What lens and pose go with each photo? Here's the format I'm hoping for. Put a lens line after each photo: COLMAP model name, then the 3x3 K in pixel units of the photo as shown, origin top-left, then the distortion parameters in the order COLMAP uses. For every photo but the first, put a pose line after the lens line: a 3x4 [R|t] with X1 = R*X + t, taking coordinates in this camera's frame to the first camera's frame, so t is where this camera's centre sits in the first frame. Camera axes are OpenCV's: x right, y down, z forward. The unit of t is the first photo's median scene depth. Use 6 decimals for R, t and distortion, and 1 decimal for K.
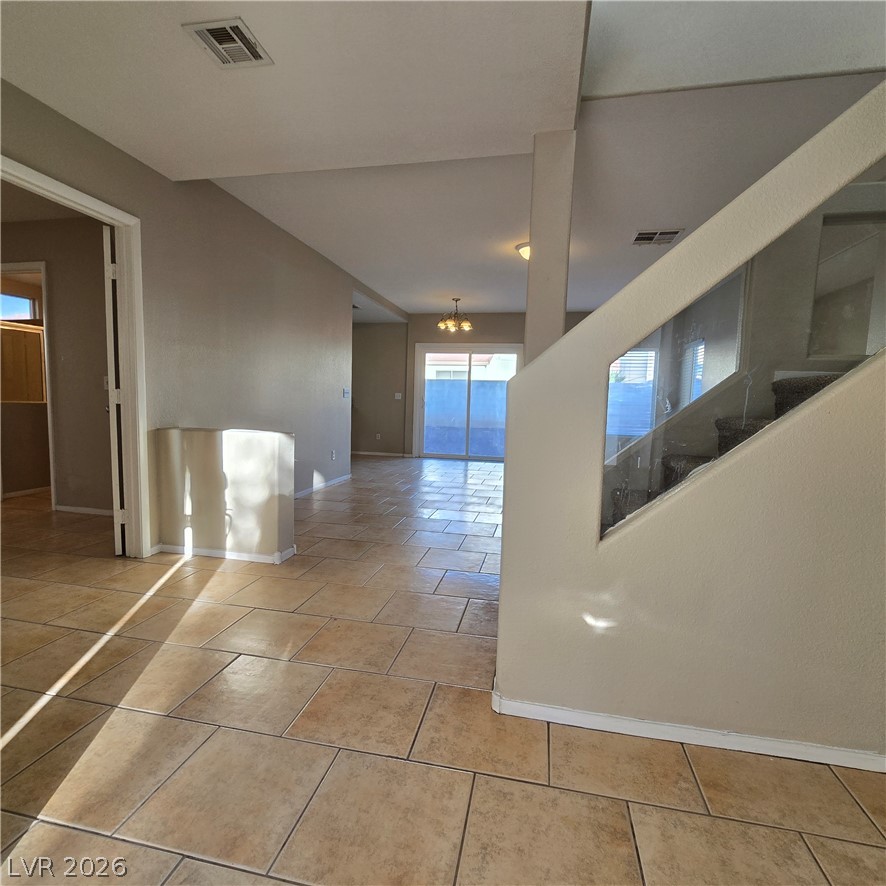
lens RADIAL K [[485.0, 0, 442.1], [0, 485.0, 449.2], [0, 0, 1]] dist [-0.006513, -0.001506]
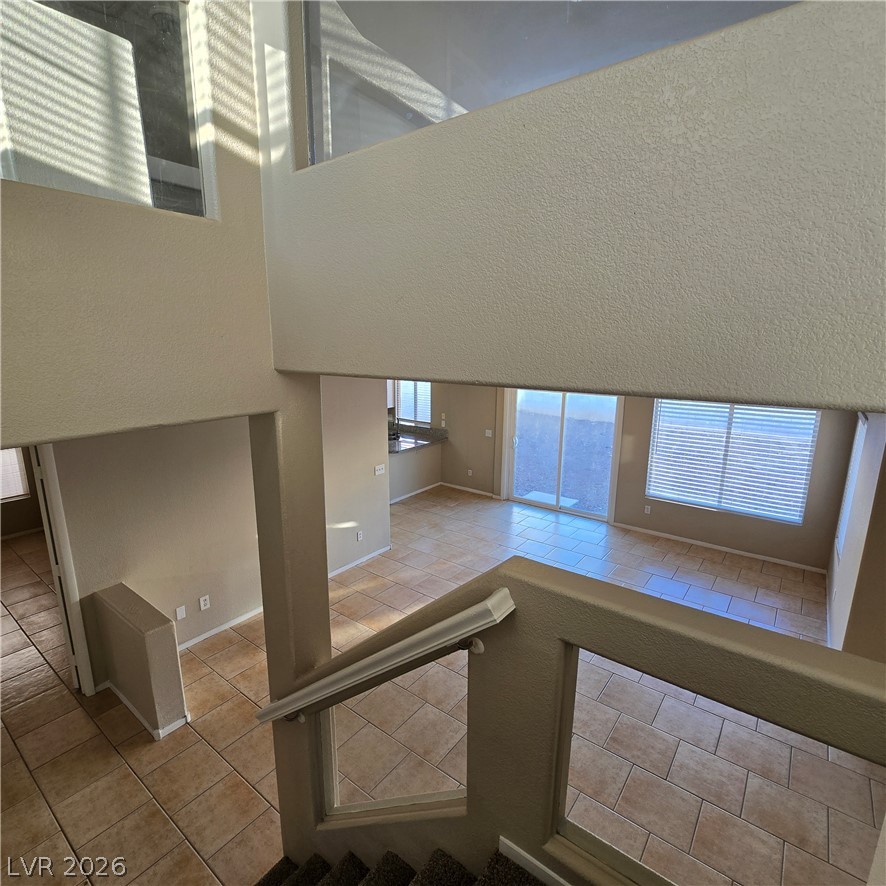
lens RADIAL K [[485.0, 0, 443.5], [0, 485.0, 441.7], [0, 0, 1]] dist [-0.006513, -0.001506]
pose [[0.902788, 0.066732, -0.424878, 0.596652], [-0.021785, 0.993717, 0.109785, -0.505120], [0.429534, -0.089857, 0.898569, 0.318618]]
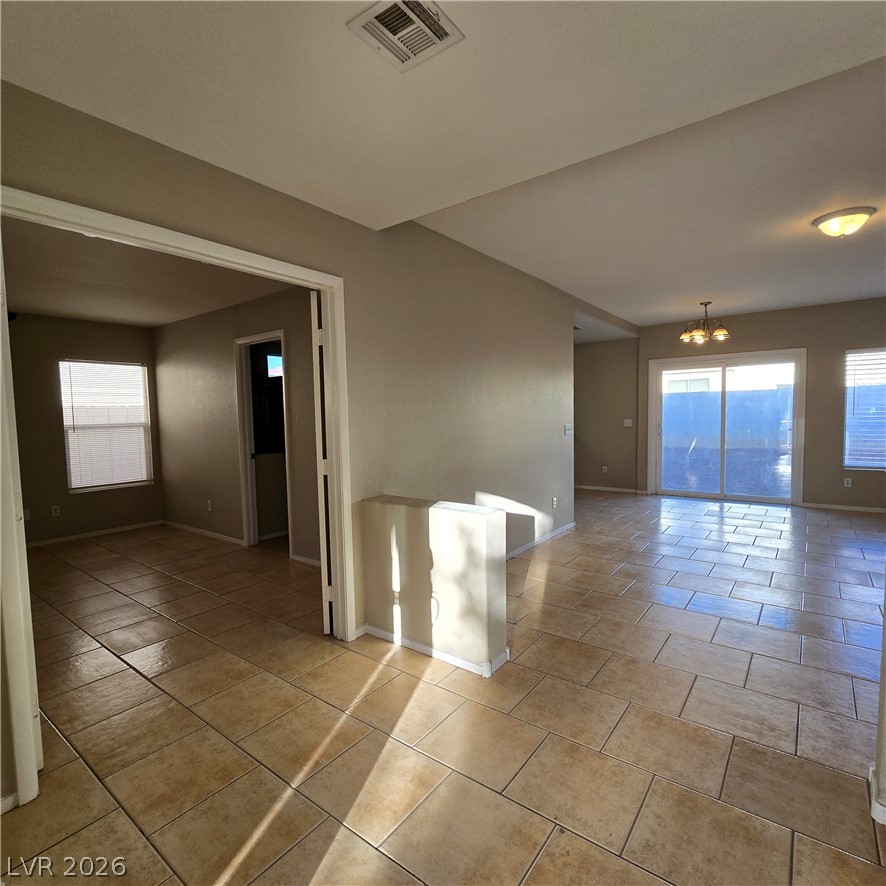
lens RADIAL K [[485.0, 0, 440.2], [0, 485.0, 446.0], [0, 0, 1]] dist [-0.006513, -0.001506]
pose [[0.900958, -0.018753, -0.433501, -0.049751], [0.004093, 0.999388, -0.034726, -0.102416], [0.433887, 0.029512, 0.900484, 0.212857]]
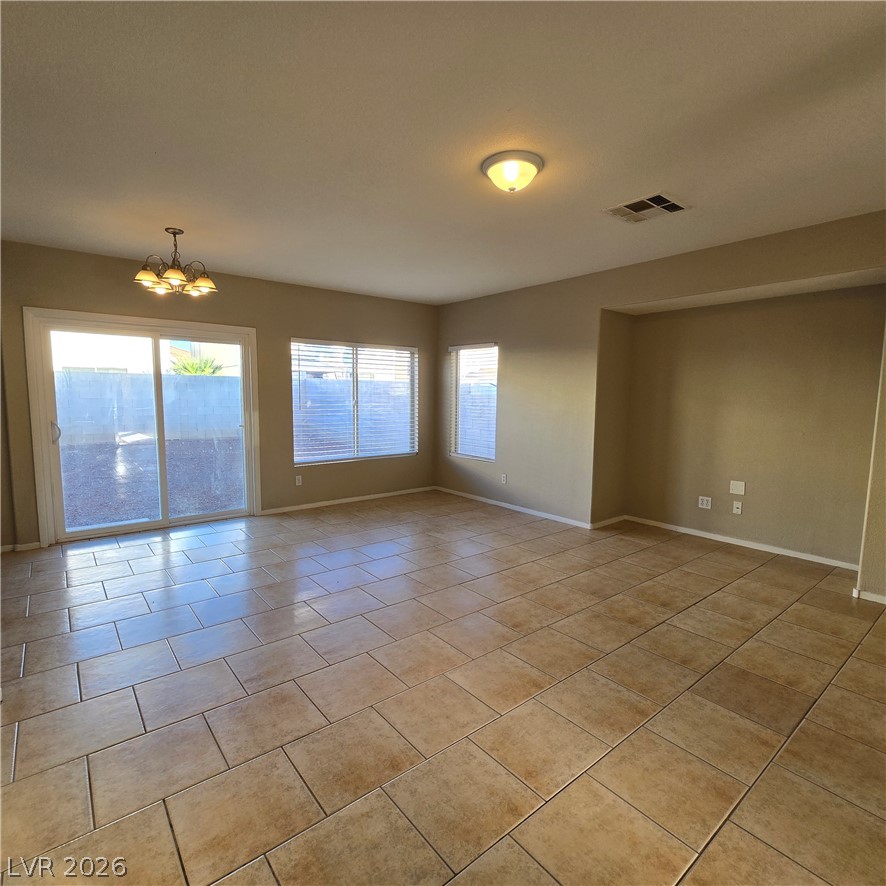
lens RADIAL K [[485.0, 0, 433.8], [0, 485.0, 443.4], [0, 0, 1]] dist [-0.006513, -0.001506]
pose [[0.640297, -0.099211, 0.761693, -0.430022], [0.088723, 0.994539, 0.054956, -0.200607], [-0.762986, 0.032392, 0.645603, 1.024829]]
